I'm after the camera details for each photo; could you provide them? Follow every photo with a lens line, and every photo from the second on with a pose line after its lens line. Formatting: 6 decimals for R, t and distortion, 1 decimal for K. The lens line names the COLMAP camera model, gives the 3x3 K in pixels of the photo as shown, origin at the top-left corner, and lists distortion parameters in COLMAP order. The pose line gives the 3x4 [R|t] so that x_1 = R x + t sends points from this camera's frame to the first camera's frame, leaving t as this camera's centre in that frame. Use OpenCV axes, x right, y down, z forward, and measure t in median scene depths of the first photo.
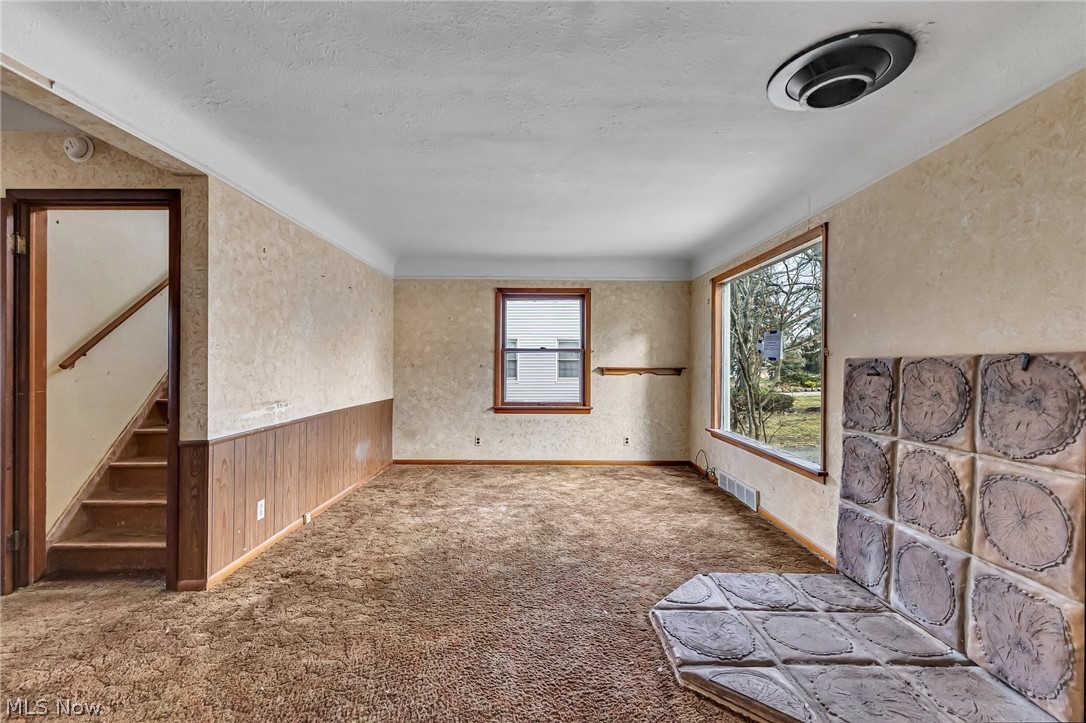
lens RADIAL K [[471.2, 0, 542.4], [0, 471.2, 362.1], [0, 0, 1]] dist [0.017082, -0.006869]
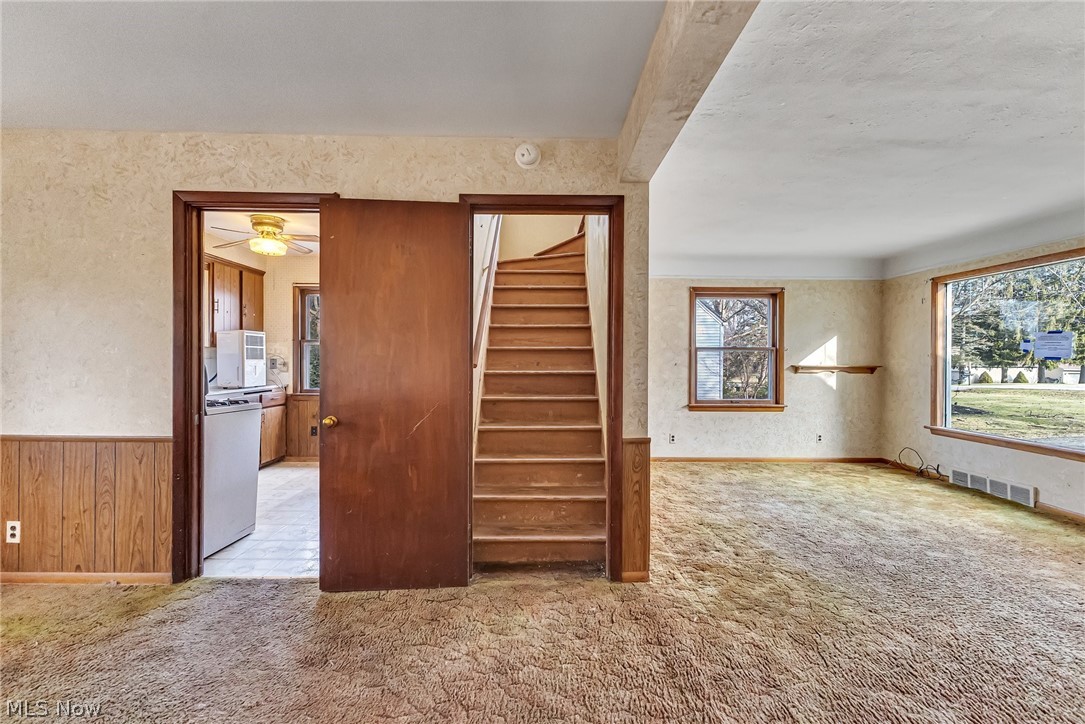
lens RADIAL K [[478.7, 0, 544.0], [0, 478.7, 361.5], [0, 0, 1]] dist [0.006735, -0.000311]
pose [[0.999910, 0.002447, 0.013177, -0.750333], [-0.002550, 0.999966, 0.007794, -0.007559], [-0.013157, -0.007827, 0.999883, -0.033742]]
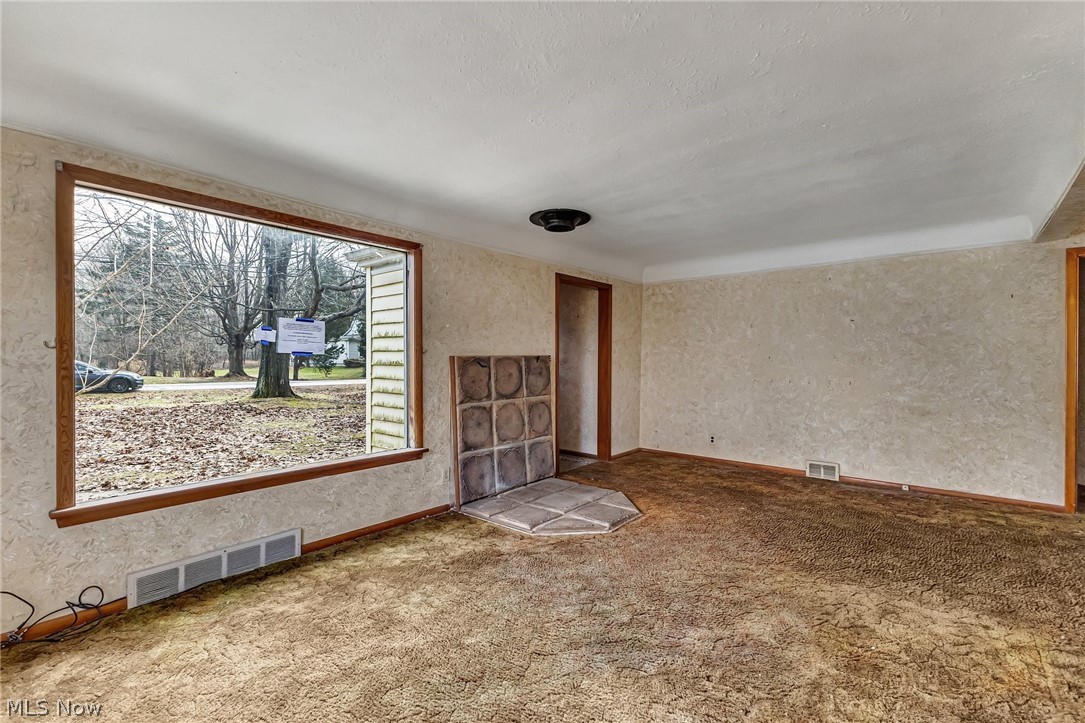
lens RADIAL K [[475.9, 0, 538.1], [0, 475.9, 354.5], [0, 0, 1]] dist [0.002758, -0.000467]
pose [[-0.767493, 0.000913, 0.641056, -0.393536], [-0.004462, 0.999967, -0.006766, -0.003078], [-0.641042, -0.008054, -0.767464, 1.637364]]
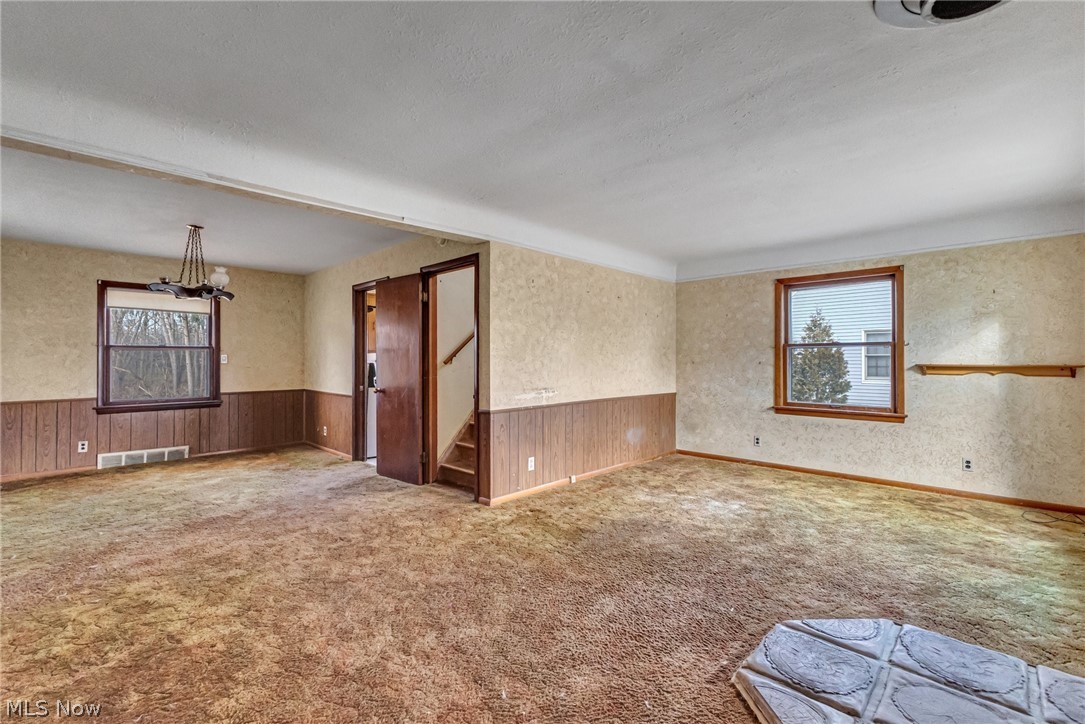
lens RADIAL K [[475.9, 0, 538.1], [0, 475.9, 355.0], [0, 0, 1]] dist [0.002758, -0.000467]
pose [[0.711549, -0.011527, -0.702541, 0.402031], [0.005641, 0.999927, -0.010694, 0.000454], [0.702613, 0.003646, 0.711562, -0.002776]]
